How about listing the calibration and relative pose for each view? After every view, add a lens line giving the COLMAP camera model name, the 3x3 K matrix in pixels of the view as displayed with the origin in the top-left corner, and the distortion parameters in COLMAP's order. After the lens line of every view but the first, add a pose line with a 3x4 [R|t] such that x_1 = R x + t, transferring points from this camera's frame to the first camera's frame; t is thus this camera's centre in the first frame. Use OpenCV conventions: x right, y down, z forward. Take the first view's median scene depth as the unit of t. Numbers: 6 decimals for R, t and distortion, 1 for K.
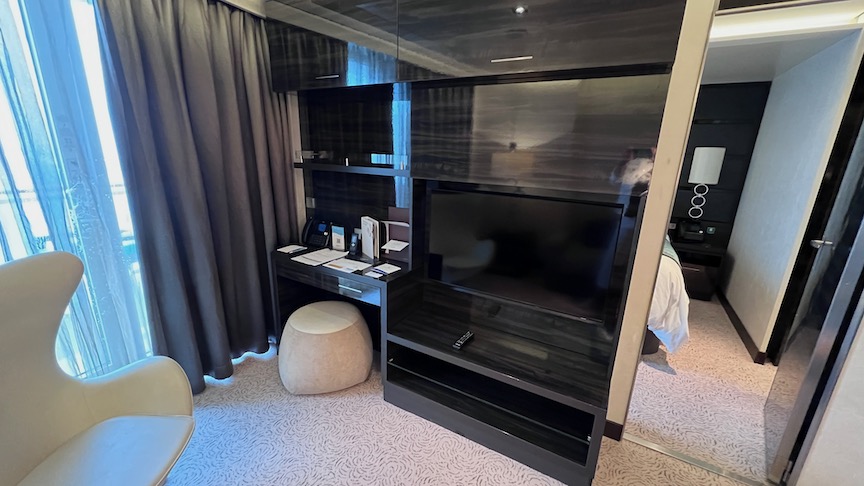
lens RADIAL K [[343.2, 0, 432.4], [0, 343.2, 245.9], [0, 0, 1]] dist [-0.006755, 0.001468]
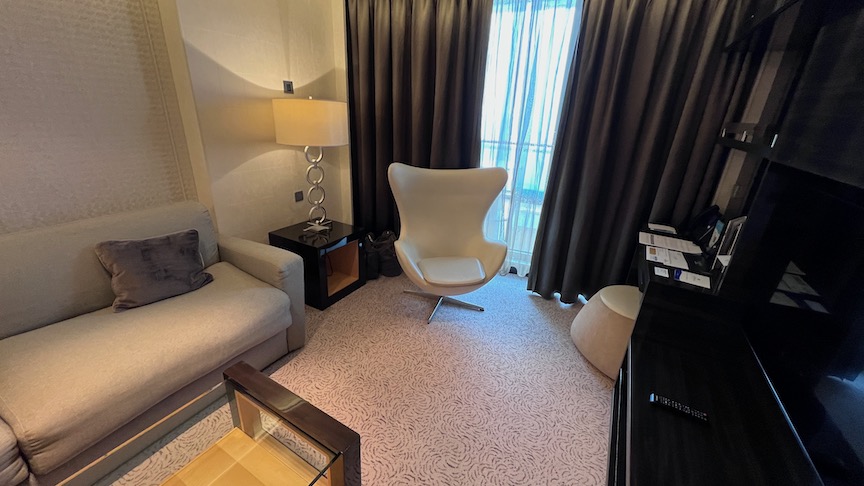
lens RADIAL K [[343.2, 0, 433.9], [0, 343.2, 244.3], [0, 0, 1]] dist [-0.006755, 0.001468]
pose [[0.029666, 0.346283, -0.937661, 0.526856], [-0.319509, 0.892144, 0.319364, -0.059091], [0.947119, 0.290117, 0.137107, 0.336539]]
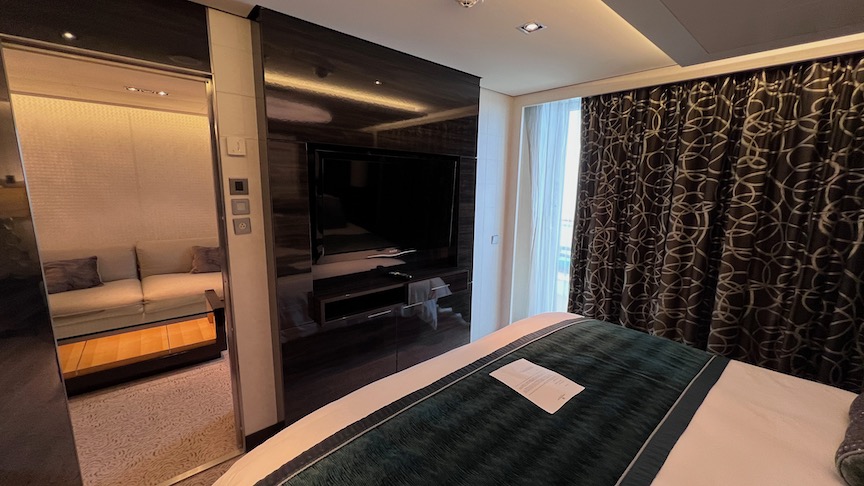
lens RADIAL K [[343.2, 0, 430.7], [0, 343.2, 237.8], [0, 0, 1]] dist [-0.006755, 0.001468]
pose [[-0.318181, 0.112927, -0.941280, 1.143767], [-0.283935, 0.935952, 0.208266, -0.388519], [0.904512, 0.333529, -0.265738, 1.400186]]
